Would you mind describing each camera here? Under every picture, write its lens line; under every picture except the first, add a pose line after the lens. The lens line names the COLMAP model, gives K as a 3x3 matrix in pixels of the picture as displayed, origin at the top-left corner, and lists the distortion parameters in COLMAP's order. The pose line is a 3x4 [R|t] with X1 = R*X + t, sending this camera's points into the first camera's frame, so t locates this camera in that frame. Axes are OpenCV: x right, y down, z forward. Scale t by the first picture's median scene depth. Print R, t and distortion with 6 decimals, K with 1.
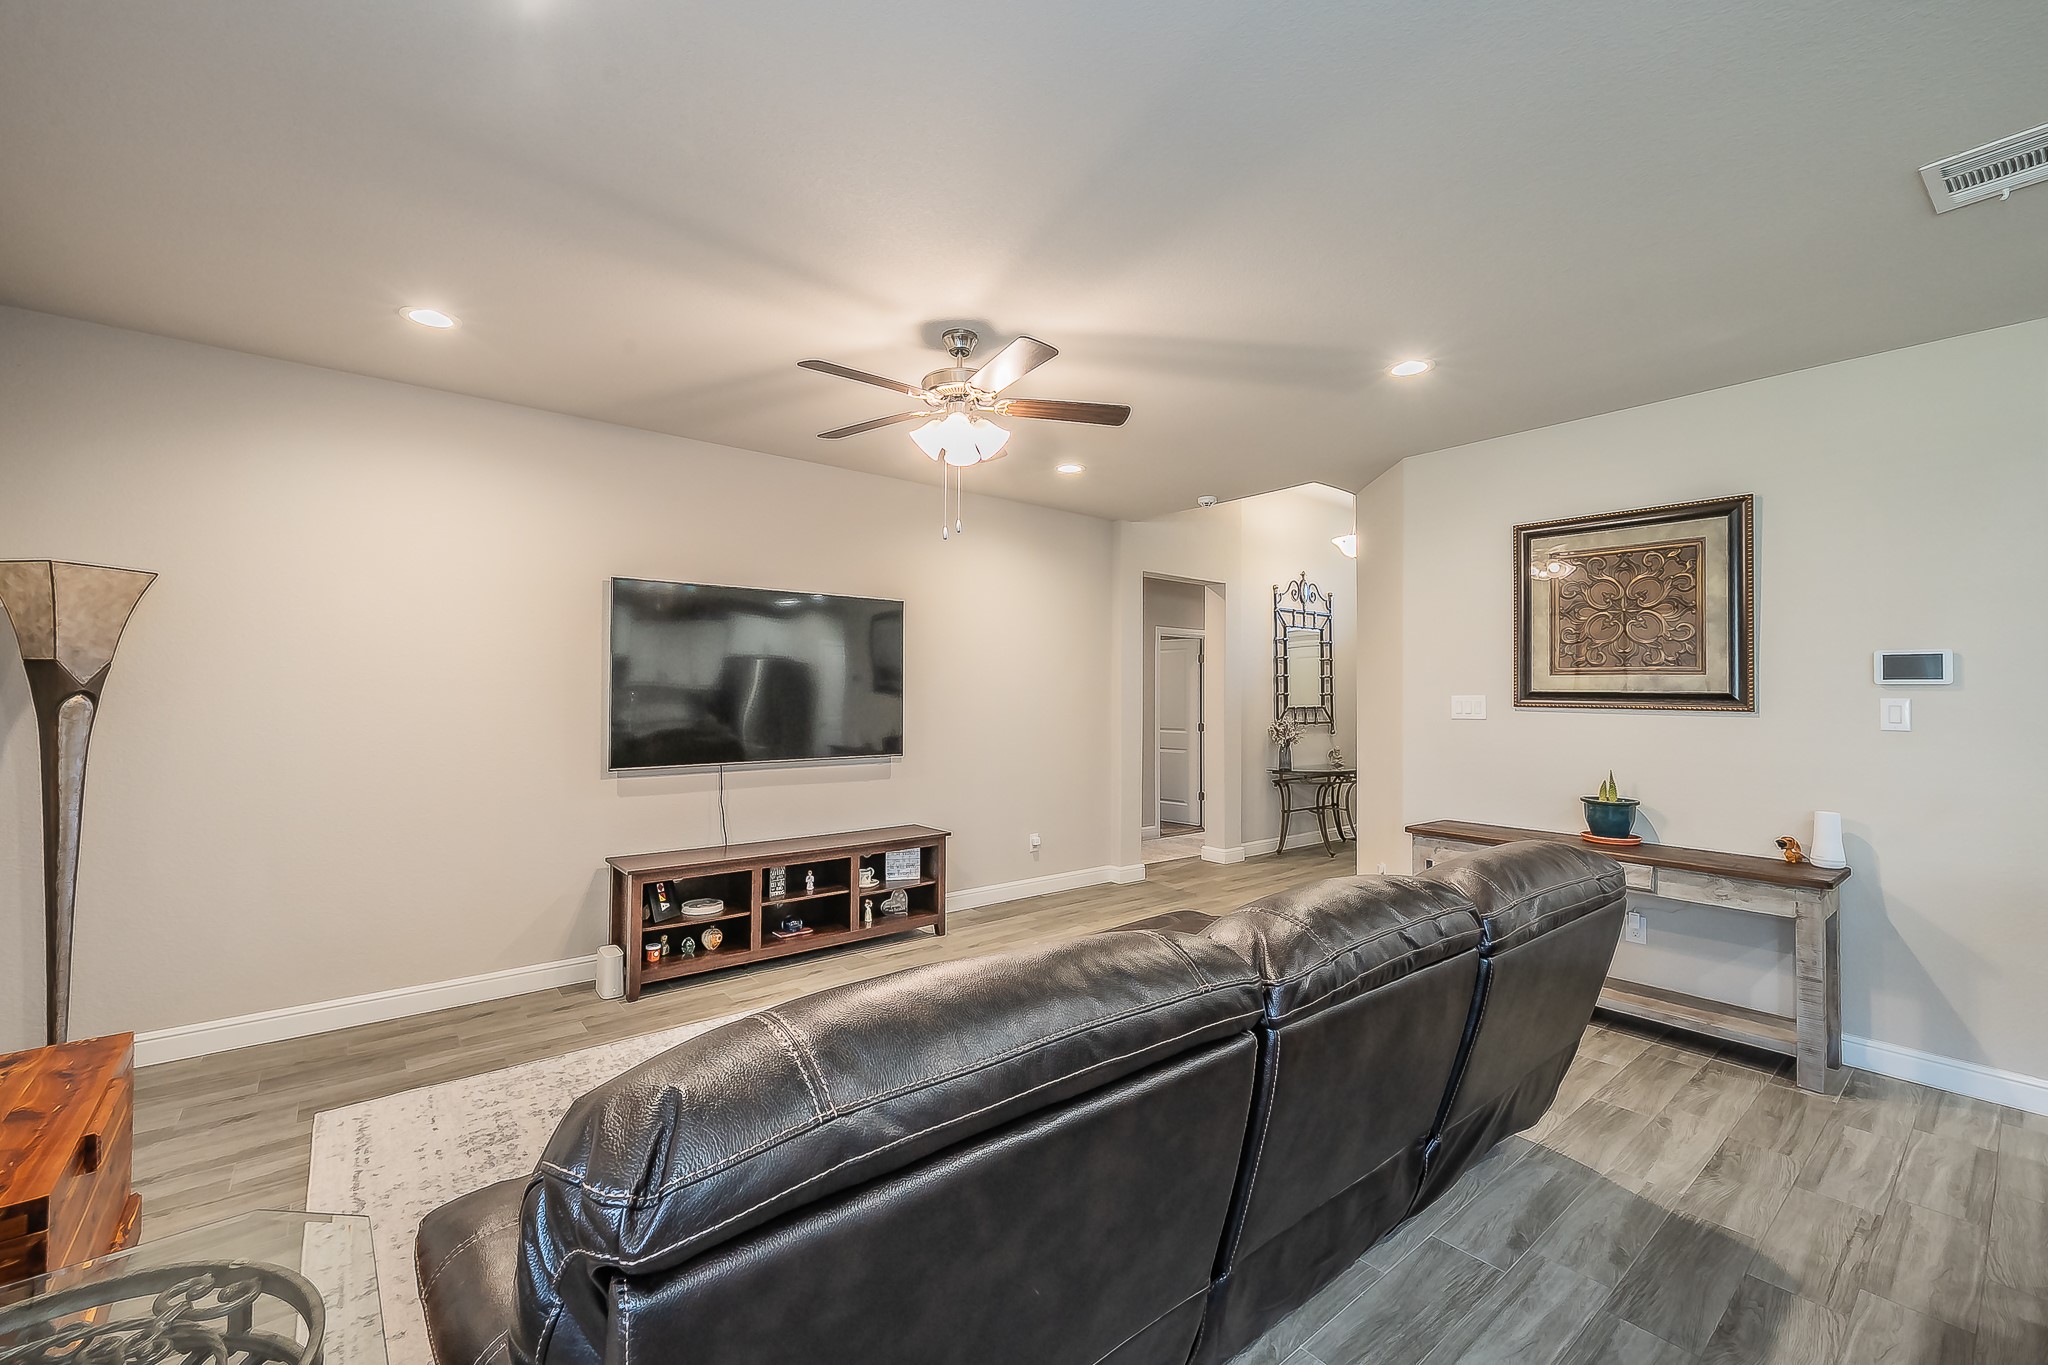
lens RADIAL K [[827.9, 0, 1012.5], [0, 827.9, 673.1], [0, 0, 1]] dist [0.002513, 0.000452]
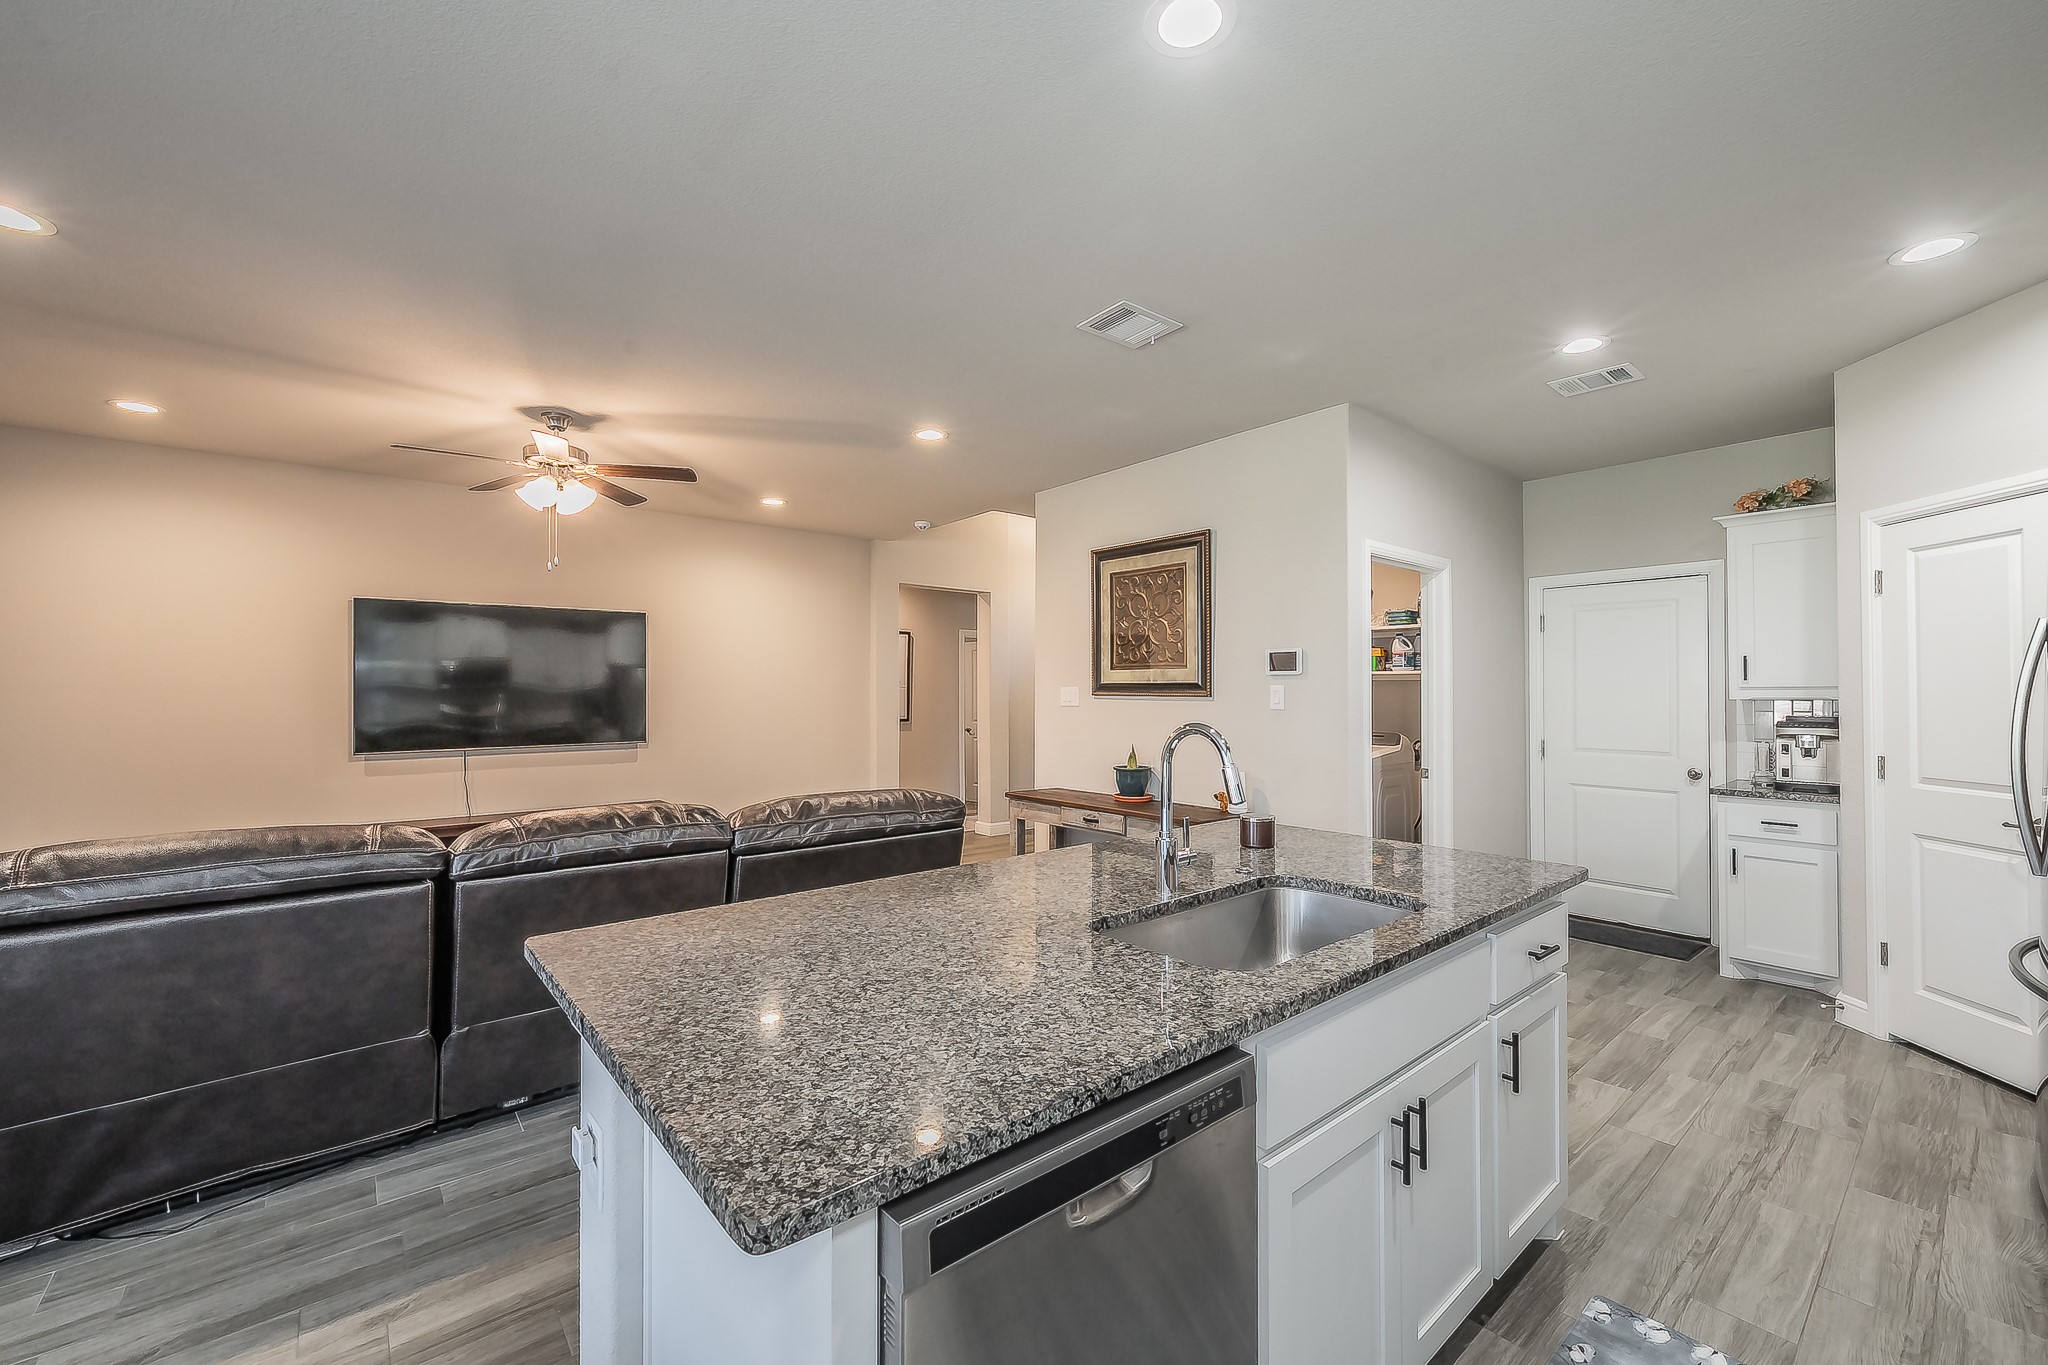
lens RADIAL K [[815.4, 0, 1015.5], [0, 815.4, 680.6], [0, 0, 1]] dist [0.002258, -0.000115]
pose [[0.999841, -0.010662, 0.014300, 0.530010], [0.010508, 0.999887, 0.010742, 0.003836], [-0.014413, -0.010590, 0.999840, -0.253383]]
